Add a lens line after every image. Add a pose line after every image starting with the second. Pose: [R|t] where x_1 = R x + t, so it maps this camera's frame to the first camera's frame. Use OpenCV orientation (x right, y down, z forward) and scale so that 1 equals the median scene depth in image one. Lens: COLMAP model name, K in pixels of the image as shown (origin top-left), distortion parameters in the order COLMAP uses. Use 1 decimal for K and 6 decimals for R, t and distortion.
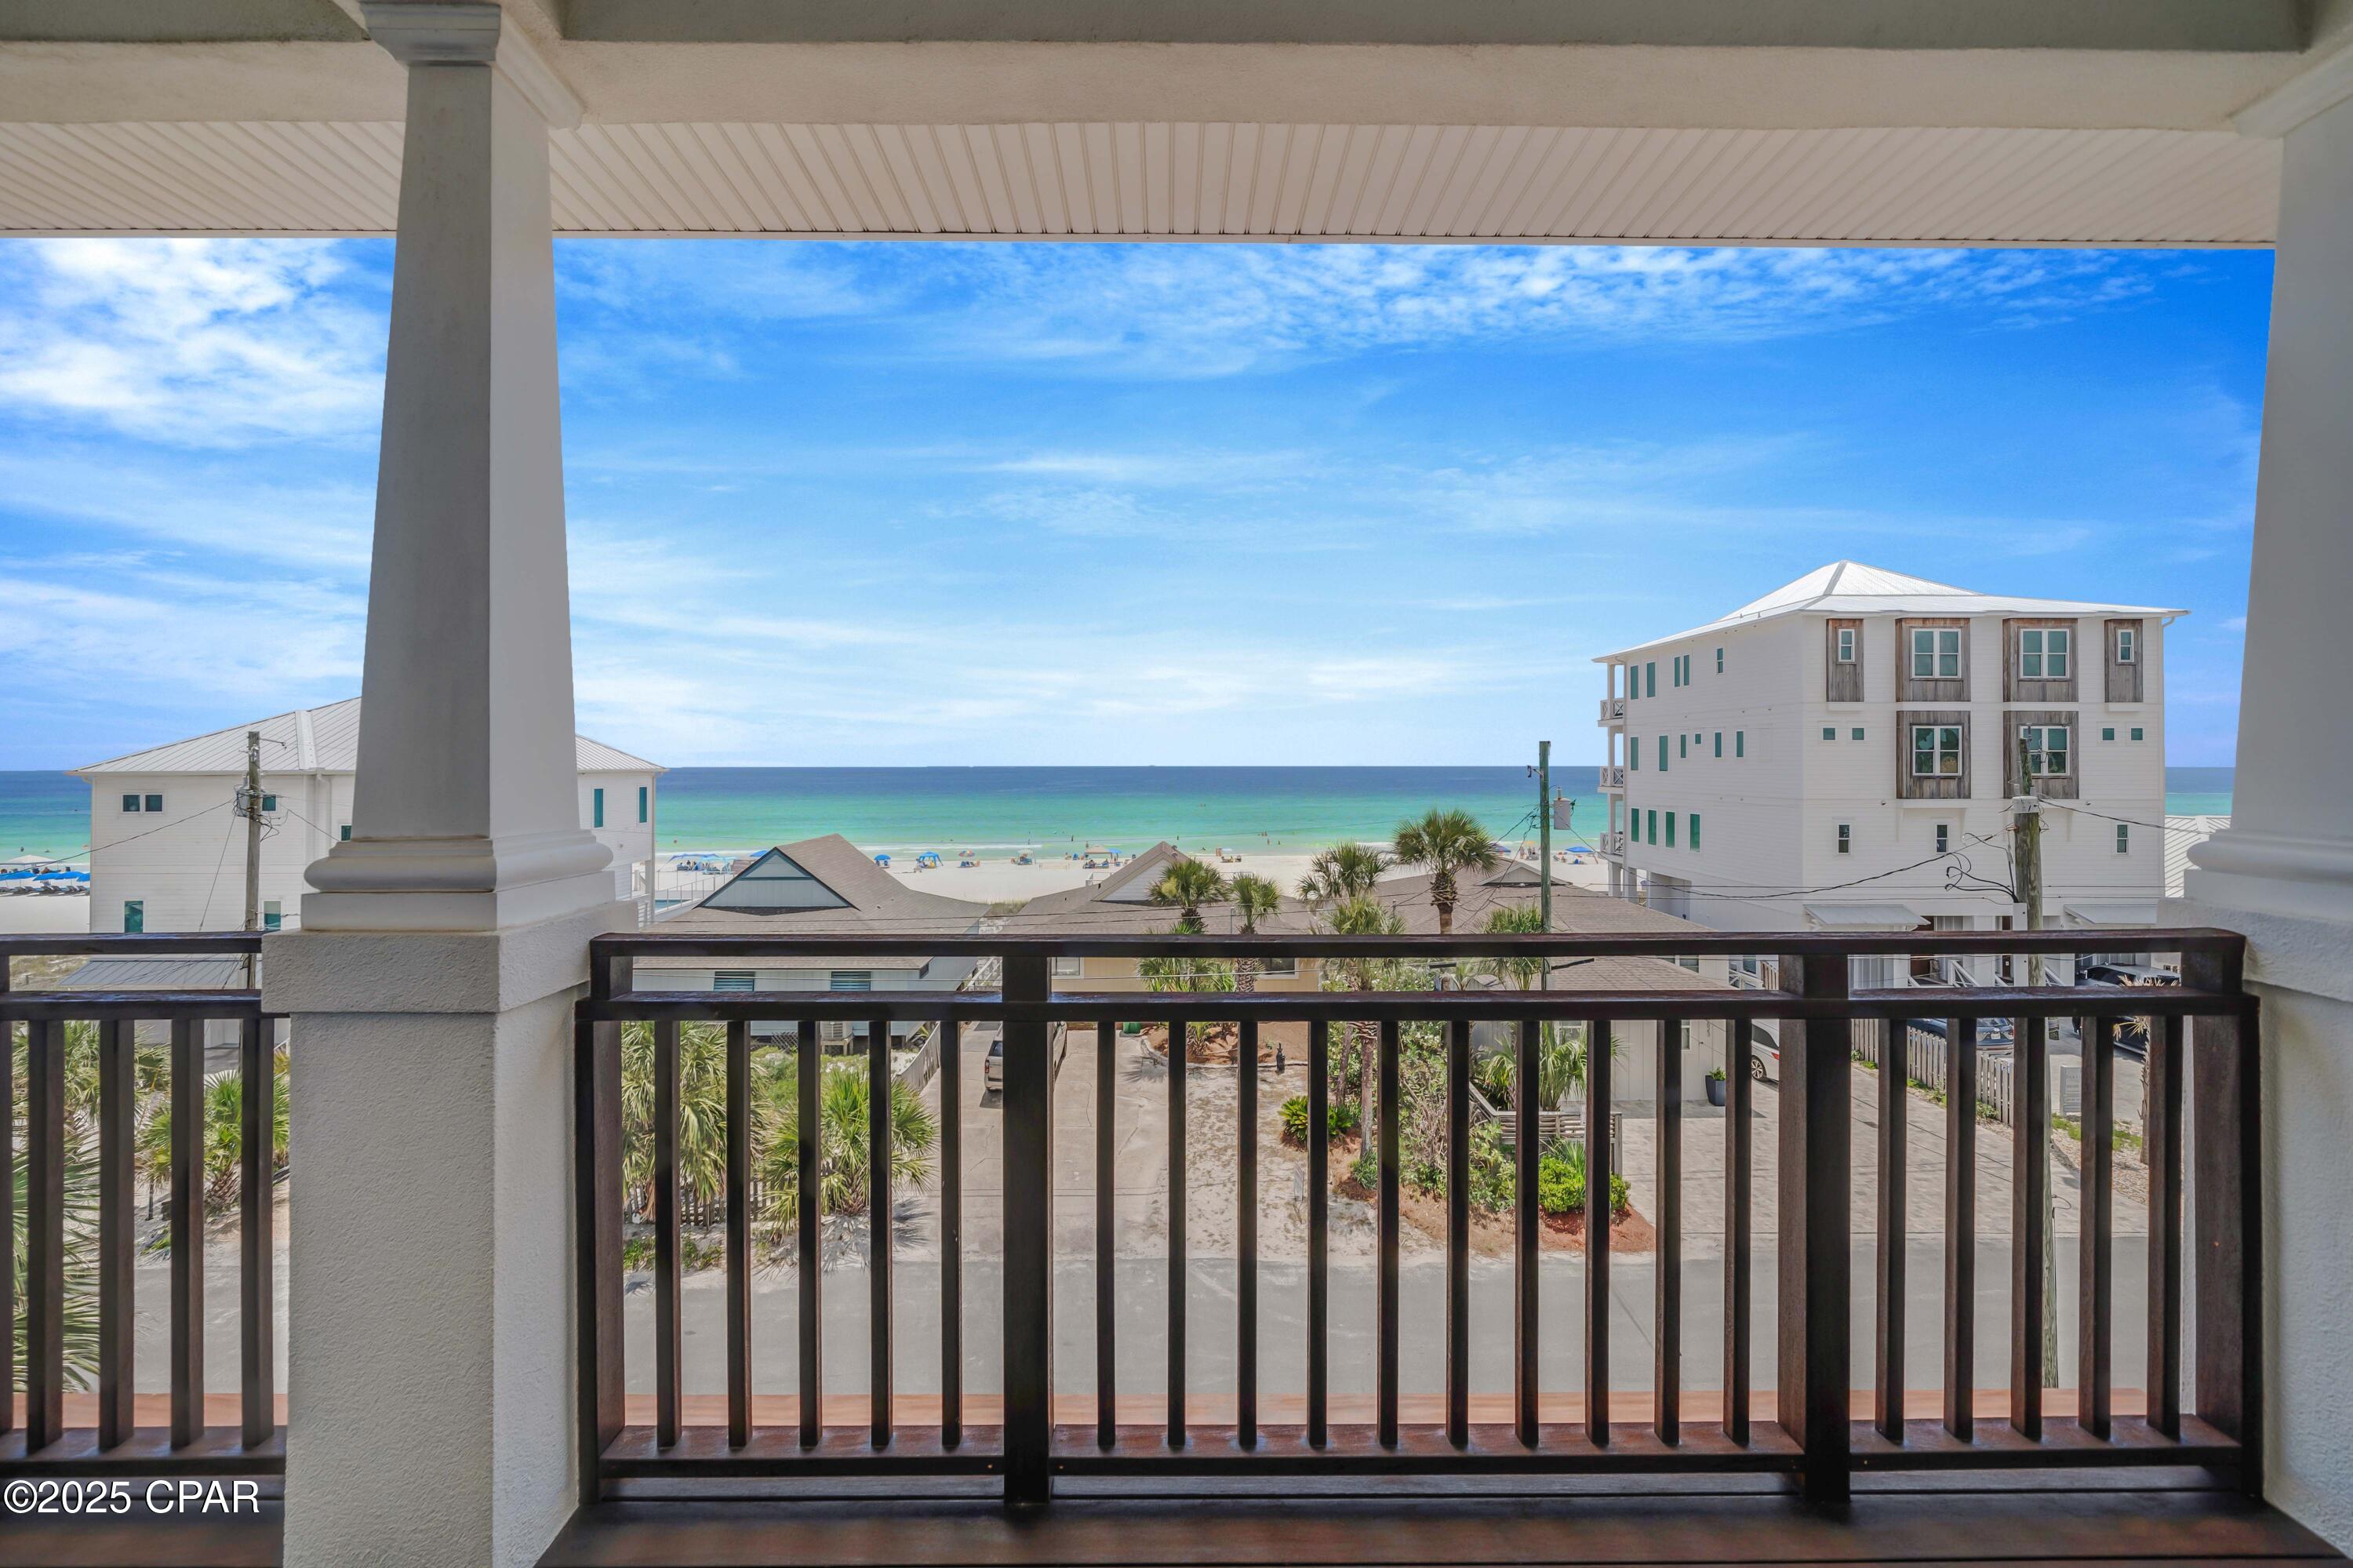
lens RADIAL K [[863.5, 0, 1167.2], [0, 863.5, 717.5], [0, 0, 1]] dist [0.002579, 0.000319]
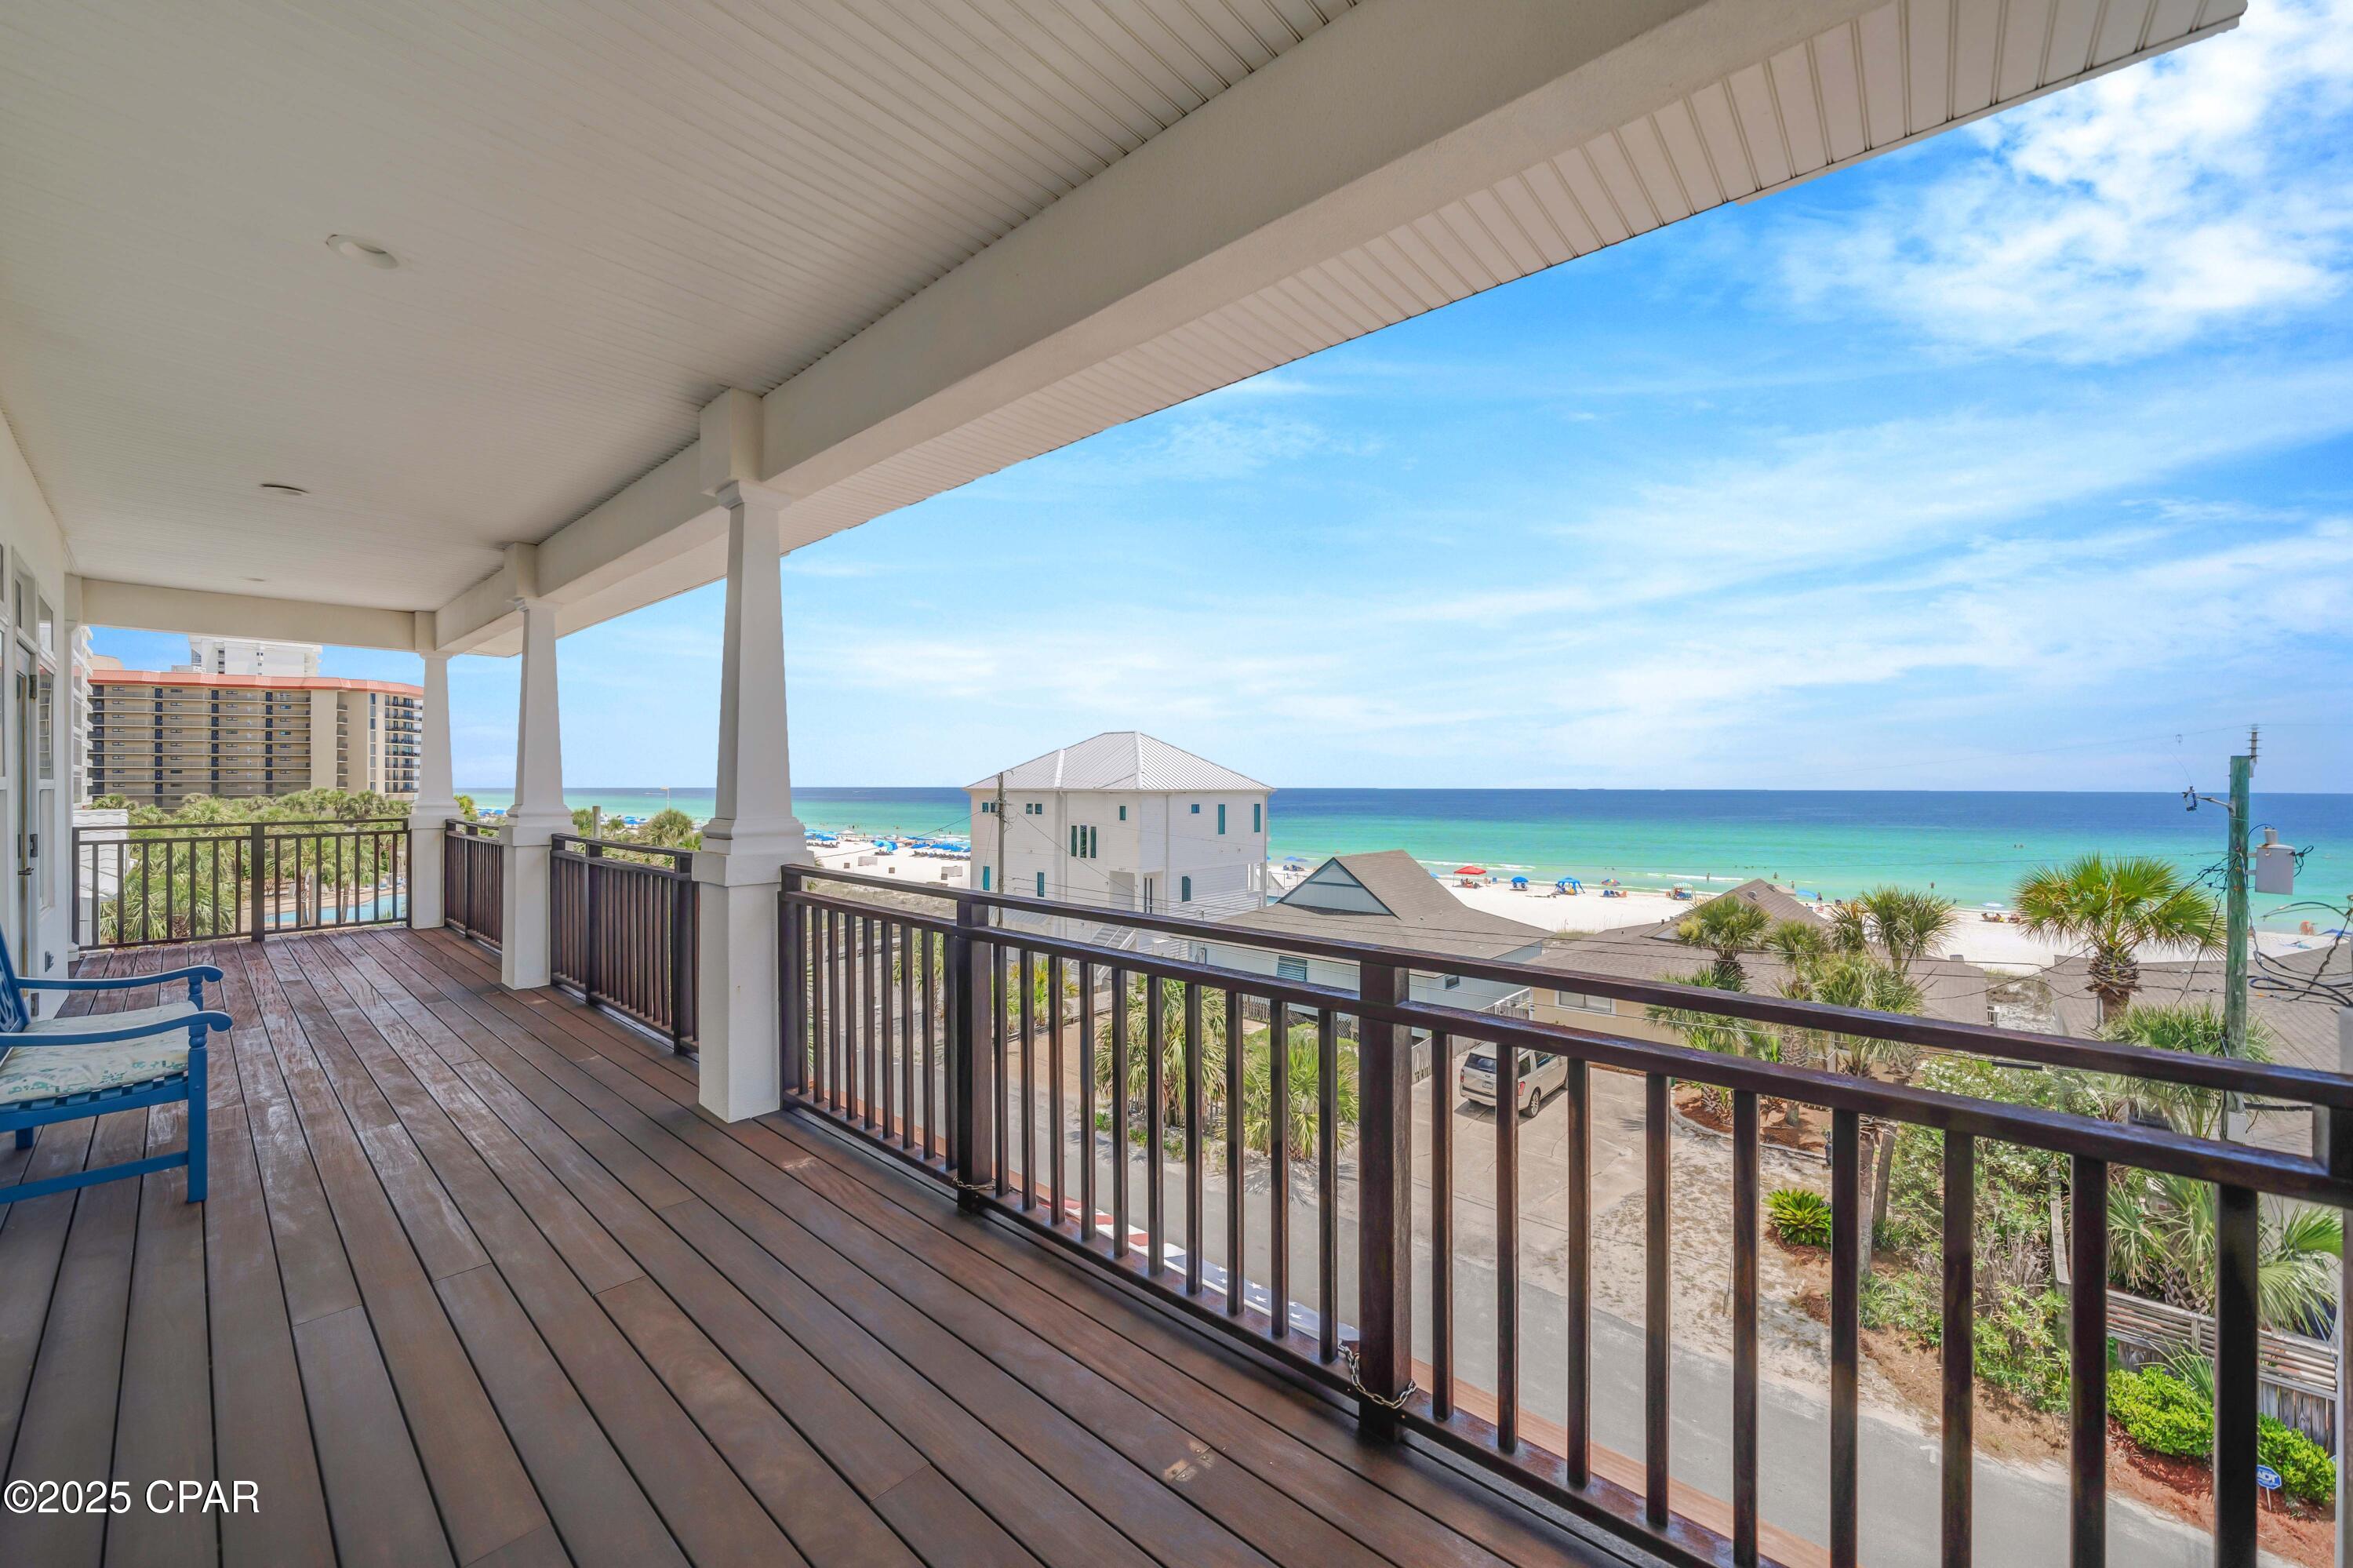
lens RADIAL K [[863.5, 0, 1152.9], [0, 863.5, 781.5], [0, 0, 1]] dist [0.002579, 0.000319]
pose [[0.747759, -0.001350, -0.663969, 0.216005], [0.035130, 0.998678, 0.037532, -0.002685], [0.663040, -0.051390, 0.746818, -0.001468]]
